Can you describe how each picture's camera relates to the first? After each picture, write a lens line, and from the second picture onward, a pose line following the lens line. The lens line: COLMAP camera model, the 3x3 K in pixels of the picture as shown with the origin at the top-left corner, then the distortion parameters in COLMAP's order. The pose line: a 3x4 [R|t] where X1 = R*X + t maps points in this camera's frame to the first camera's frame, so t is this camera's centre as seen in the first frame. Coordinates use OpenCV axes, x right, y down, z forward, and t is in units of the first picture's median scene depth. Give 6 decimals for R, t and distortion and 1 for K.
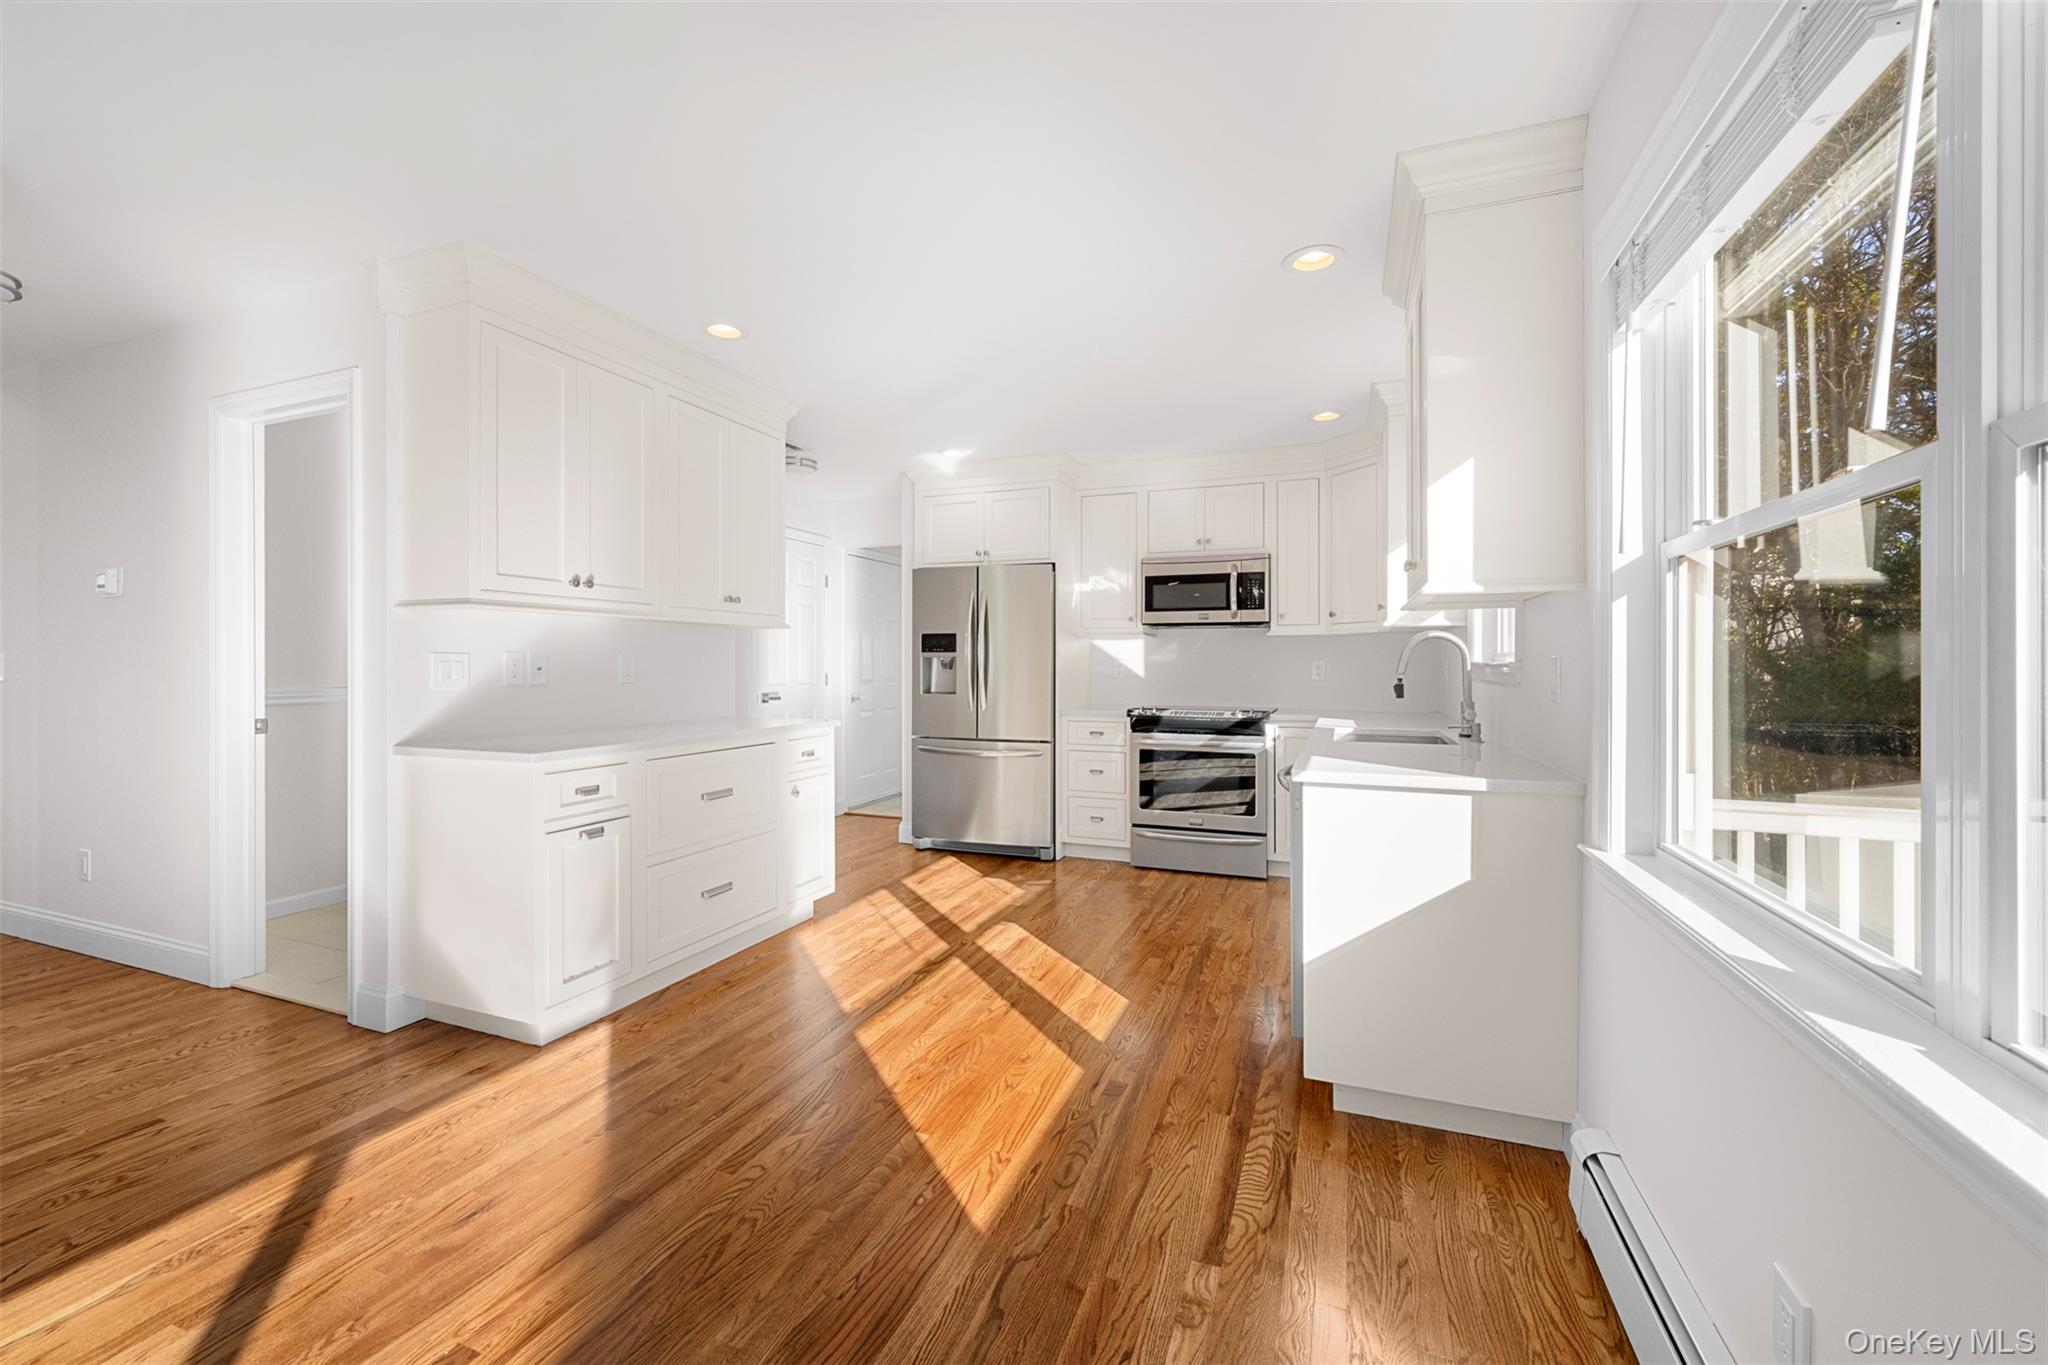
lens RADIAL K [[813.6, 0, 1023.0], [0, 813.6, 665.5], [0, 0, 1]] dist [-0.002196, 0.000235]
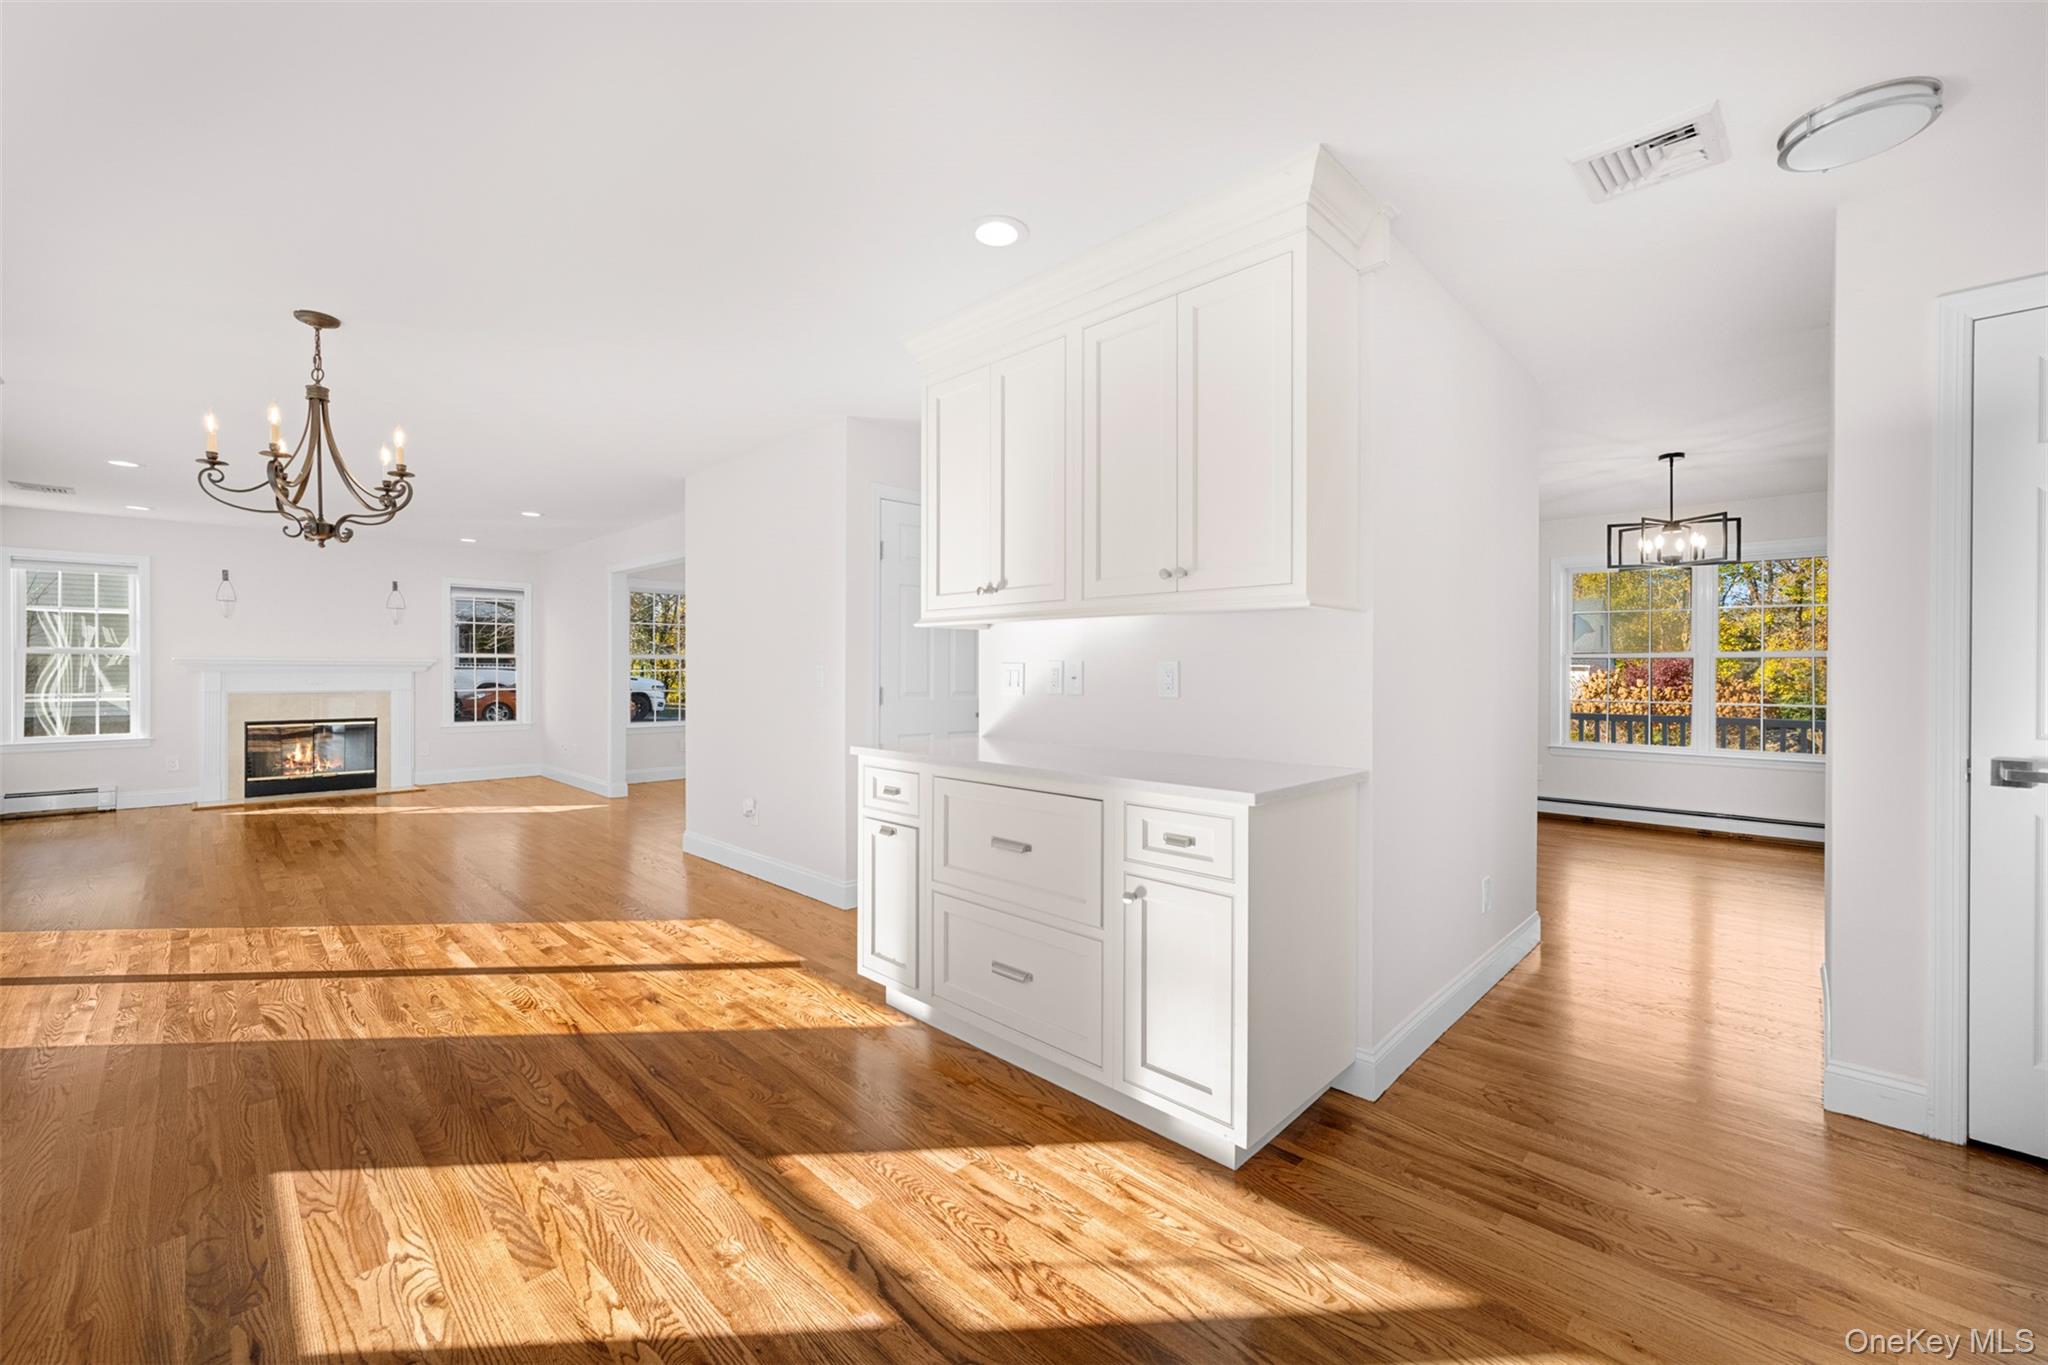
lens RADIAL K [[813.6, 0, 1017.7], [0, 813.6, 692.2], [0, 0, 1]] dist [-0.002196, 0.000235]
pose [[-0.386702, 0.010227, -0.922148, 0.260856], [-0.010943, 0.999817, 0.015678, 0.005215], [0.922140, 0.016154, -0.386520, 1.081666]]
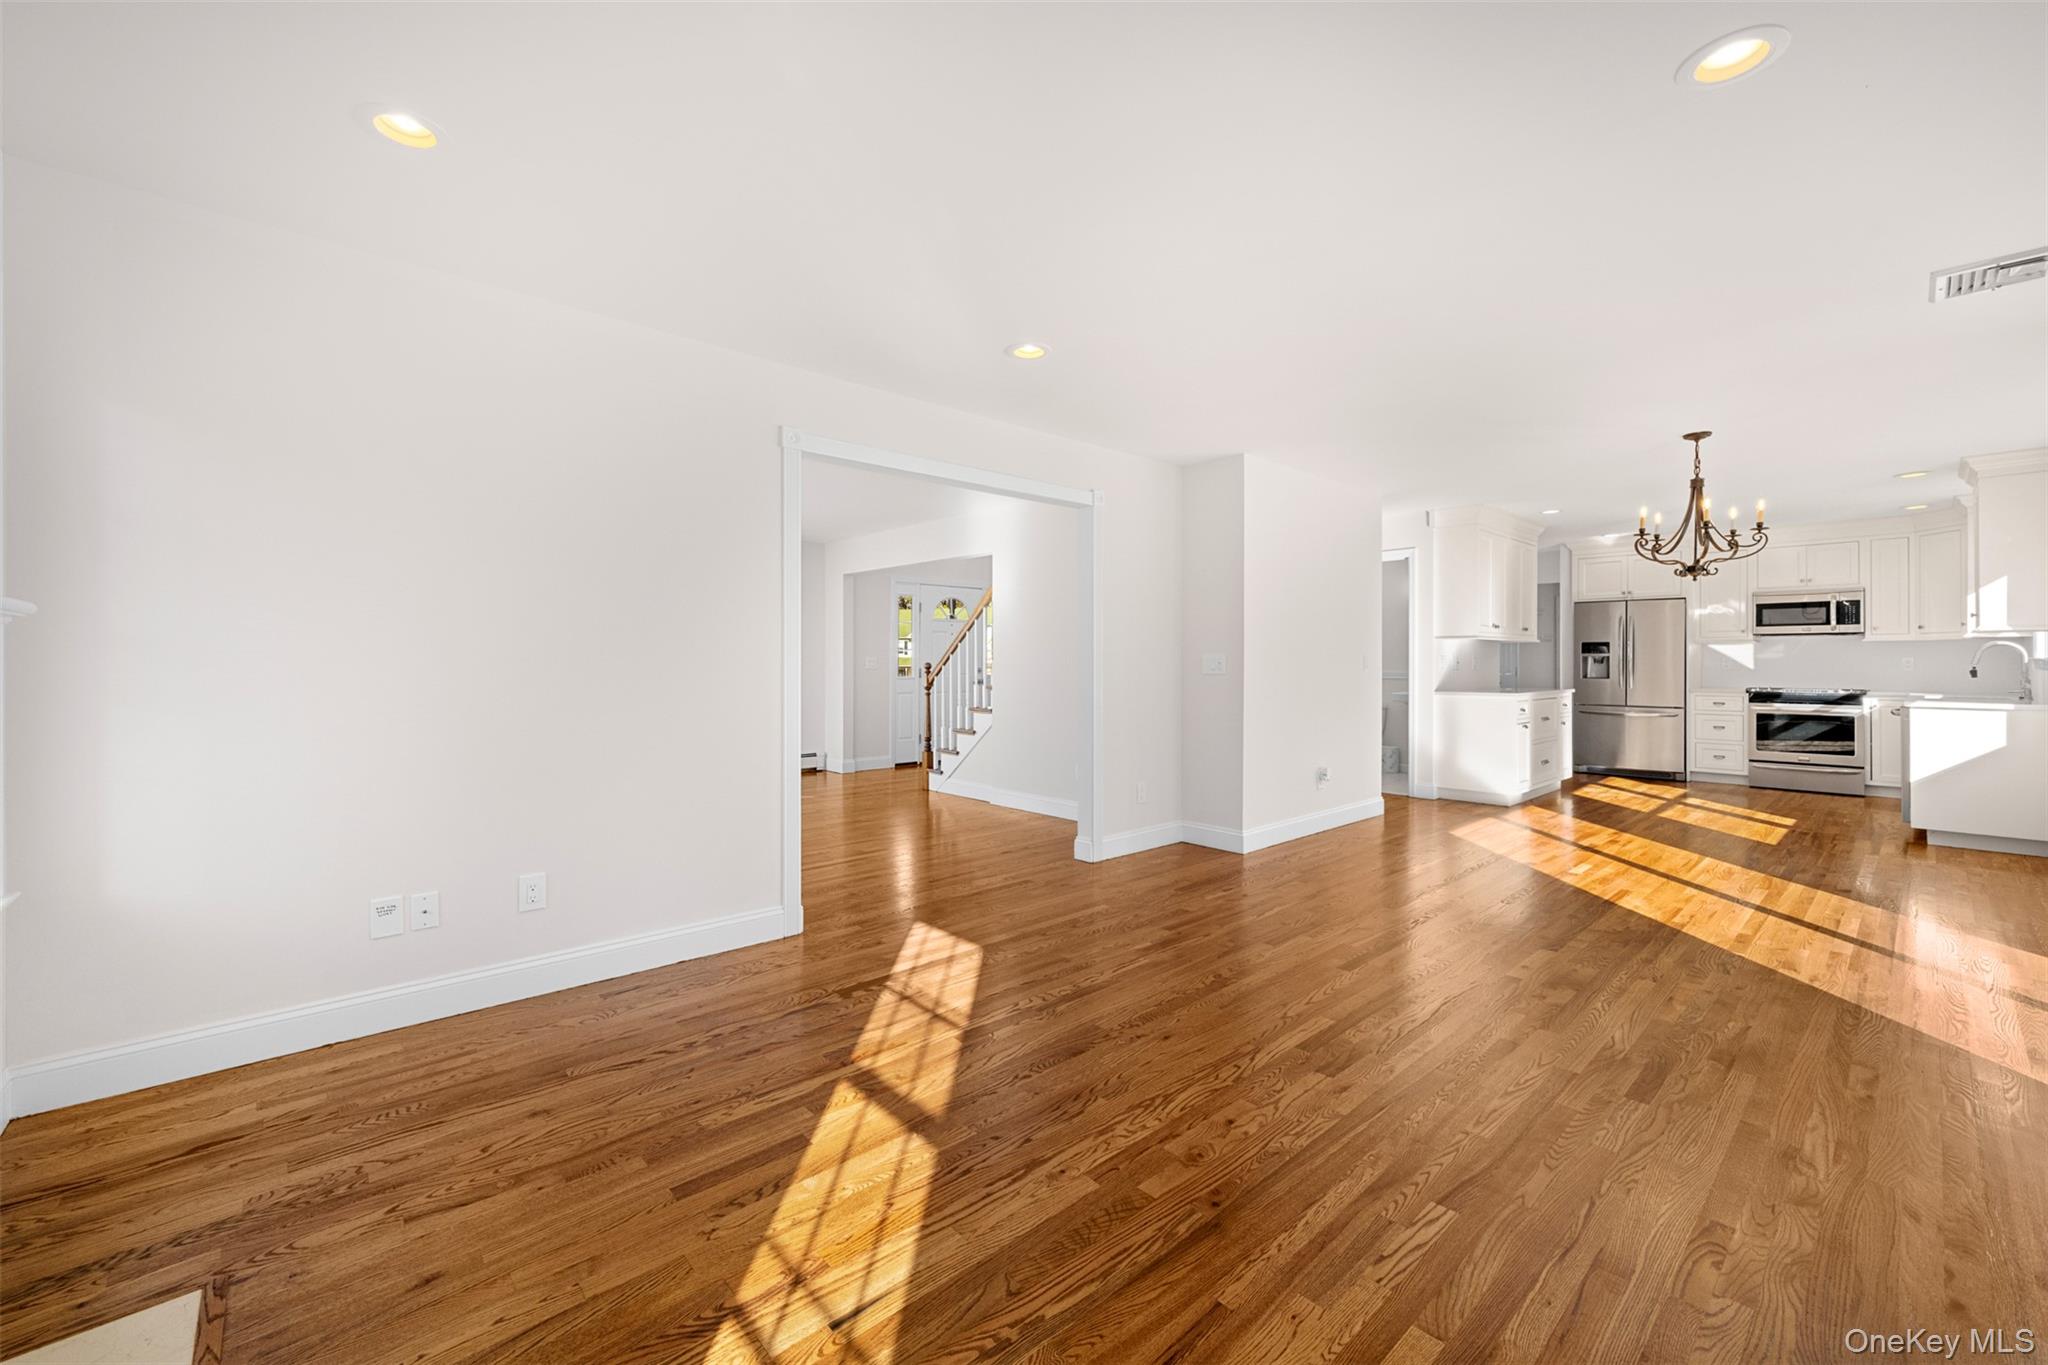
lens RADIAL K [[813.6, 0, 1043.7], [0, 813.6, 661.5], [0, 0, 1]] dist [-0.002196, 0.000235]
pose [[0.899924, -0.000843, -0.436046, -0.422926], [-0.000199, 0.999997, -0.002345, 0.004929], [0.436047, 0.002197, 0.899921, -1.053005]]
